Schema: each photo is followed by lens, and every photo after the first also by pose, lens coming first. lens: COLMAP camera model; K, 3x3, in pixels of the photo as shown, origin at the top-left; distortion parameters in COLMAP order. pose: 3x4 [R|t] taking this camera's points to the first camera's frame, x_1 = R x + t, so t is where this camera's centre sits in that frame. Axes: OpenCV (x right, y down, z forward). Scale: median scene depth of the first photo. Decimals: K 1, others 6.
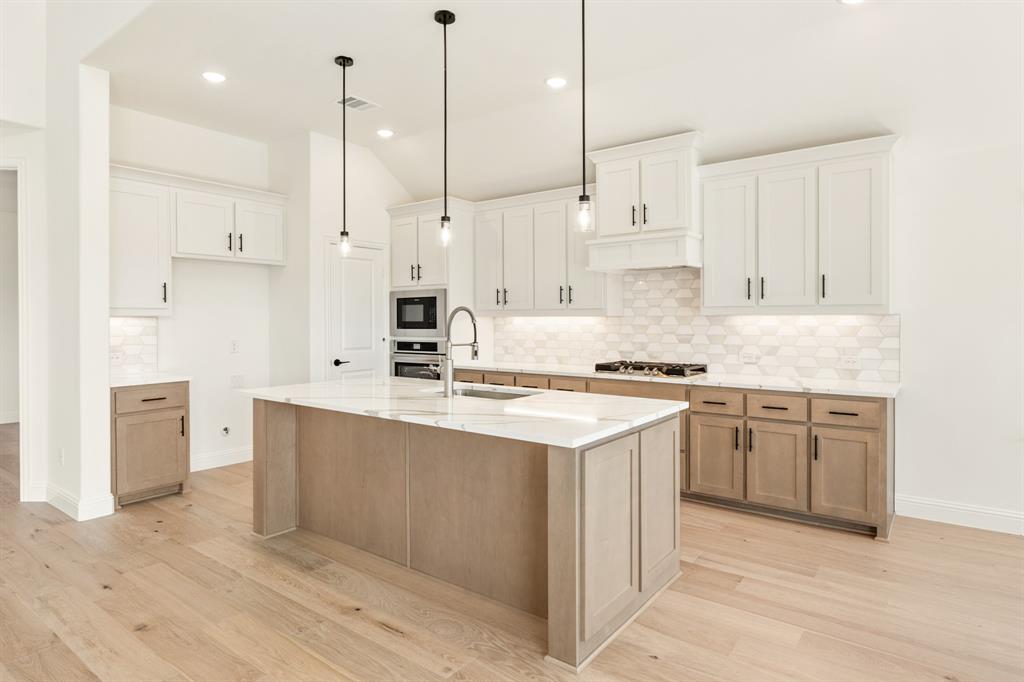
lens RADIAL K [[569.1, 0, 524.6], [0, 569.1, 321.8], [0, 0, 1]] dist [-0.000066, 0.001448]
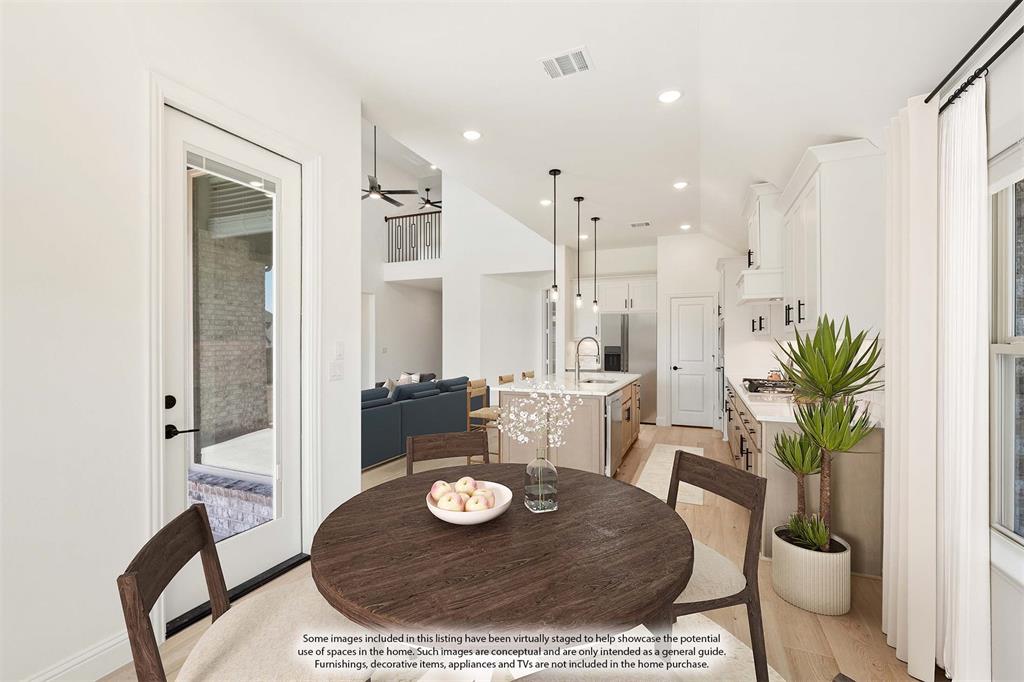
lens RADIAL K [[441.9, 0, 514.1], [0, 441.9, 342.0], [0, 0, 1]] dist [-0.002784, -0.001265]
pose [[0.233949, 0.004736, -0.972237, 1.054866], [-0.000230, 0.999988, 0.004815, -0.014326], [0.972249, -0.000903, 0.233948, 0.296286]]
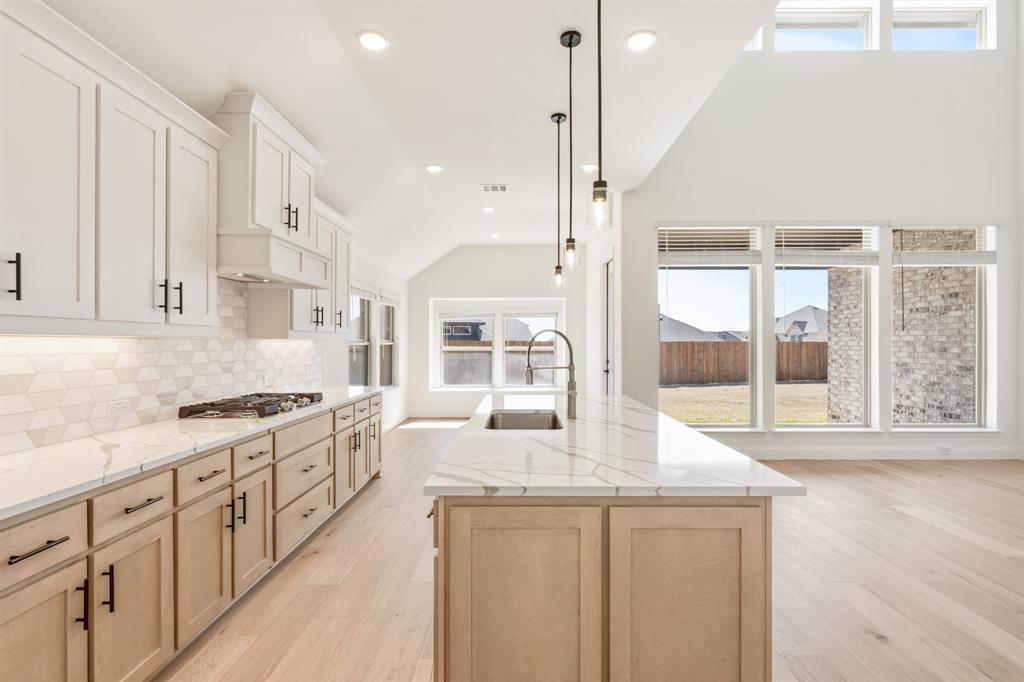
lens RADIAL K [[462.2, 0, 518.3], [0, 462.2, 340.9], [0, 0, 1]] dist [-0.001019, 0.000217]
pose [[-0.589645, 0.006635, 0.807635, -0.563184], [0.006186, 0.999974, -0.003699, -0.003118], [-0.807639, 0.002815, -0.589671, 1.182900]]
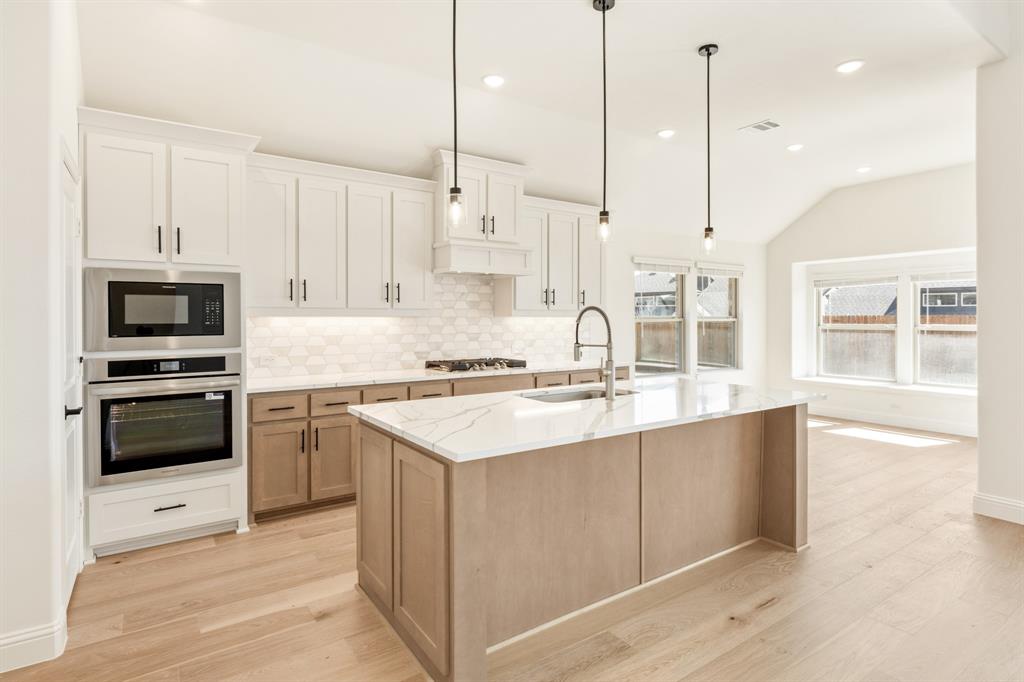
lens RADIAL K [[532.1, 0, 504.6], [0, 532.1, 320.0], [0, 0, 1]] dist [-0.001259, -0.000828]
pose [[0.333726, 0.000772, 0.942670, -0.790039], [0.005821, 0.999979, -0.002879, -0.001118], [-0.942652, 0.006449, 0.333715, 0.656941]]
